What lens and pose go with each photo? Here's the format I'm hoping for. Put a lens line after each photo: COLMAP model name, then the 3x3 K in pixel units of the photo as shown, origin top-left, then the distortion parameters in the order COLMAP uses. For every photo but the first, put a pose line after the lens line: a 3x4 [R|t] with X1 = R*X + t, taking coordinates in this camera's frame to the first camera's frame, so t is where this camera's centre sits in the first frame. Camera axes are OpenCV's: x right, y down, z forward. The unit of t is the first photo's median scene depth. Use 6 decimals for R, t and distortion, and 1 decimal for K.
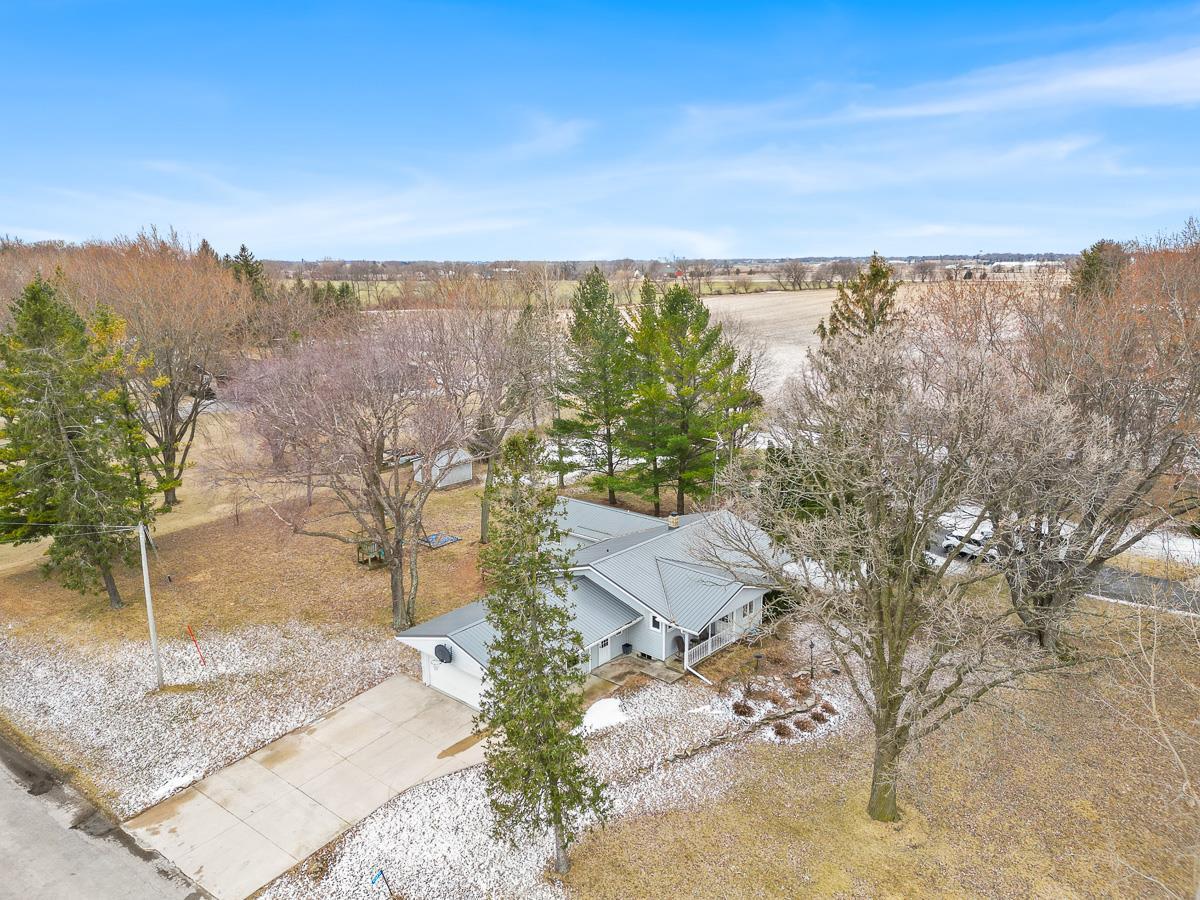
lens RADIAL K [[851.3, 0, 600.0], [0, 851.3, 450.0], [0, 0, 1]] dist [0.078720, -0.069076]
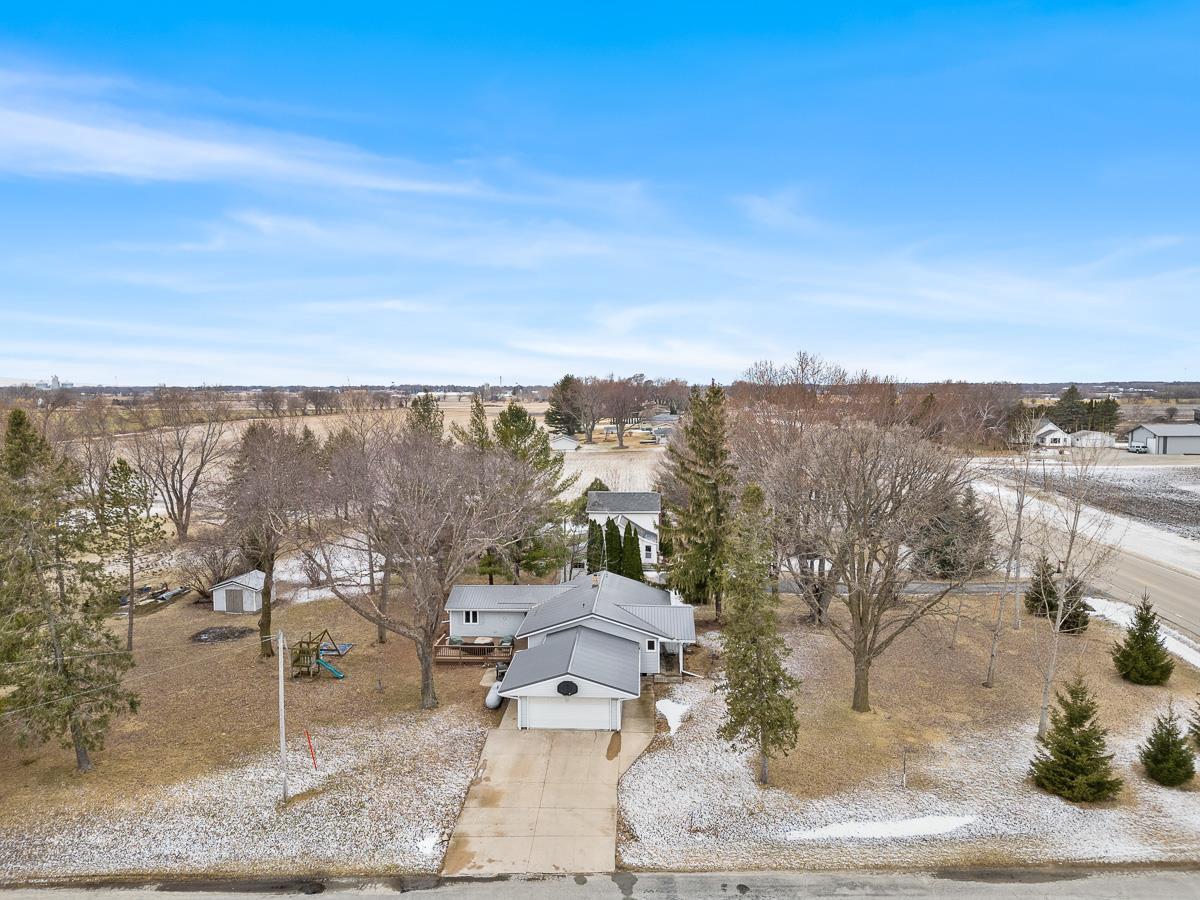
lens RADIAL K [[851.3, 0, 600.0], [0, 851.3, 450.0], [0, 0, 1]] dist [0.078720, -0.069076]
pose [[0.795795, -0.043057, 0.604033, -0.882620], [0.131133, 0.986054, -0.102476, 0.028114], [-0.591197, 0.160759, 0.790343, -0.074699]]
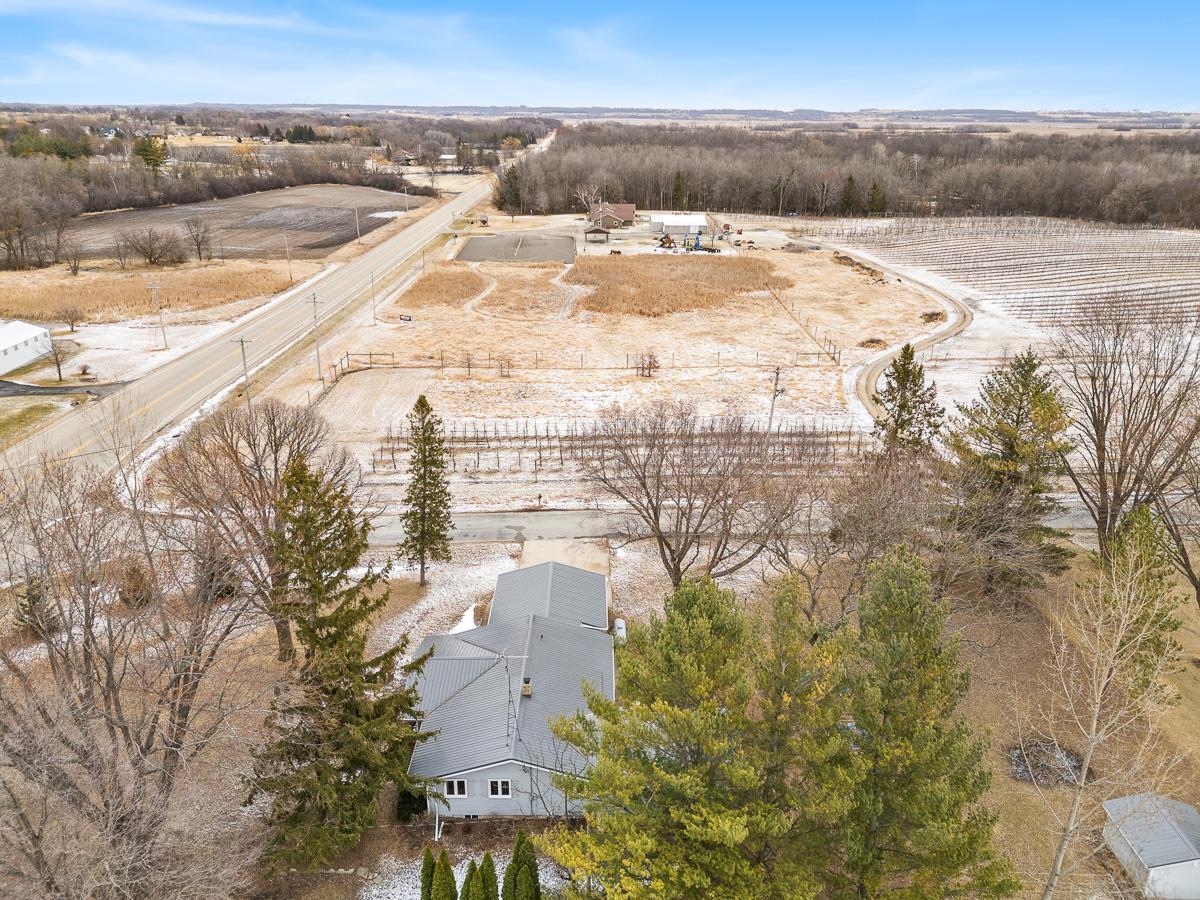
lens RADIAL K [[851.3, 0, 600.0], [0, 851.3, 450.0], [0, 0, 1]] dist [0.078720, -0.069076]
pose [[-0.756345, 0.235863, -0.610173, 0.703493], [-0.148251, 0.846671, 0.511047, -0.817203], [0.637153, 0.476987, -0.605409, 1.944606]]
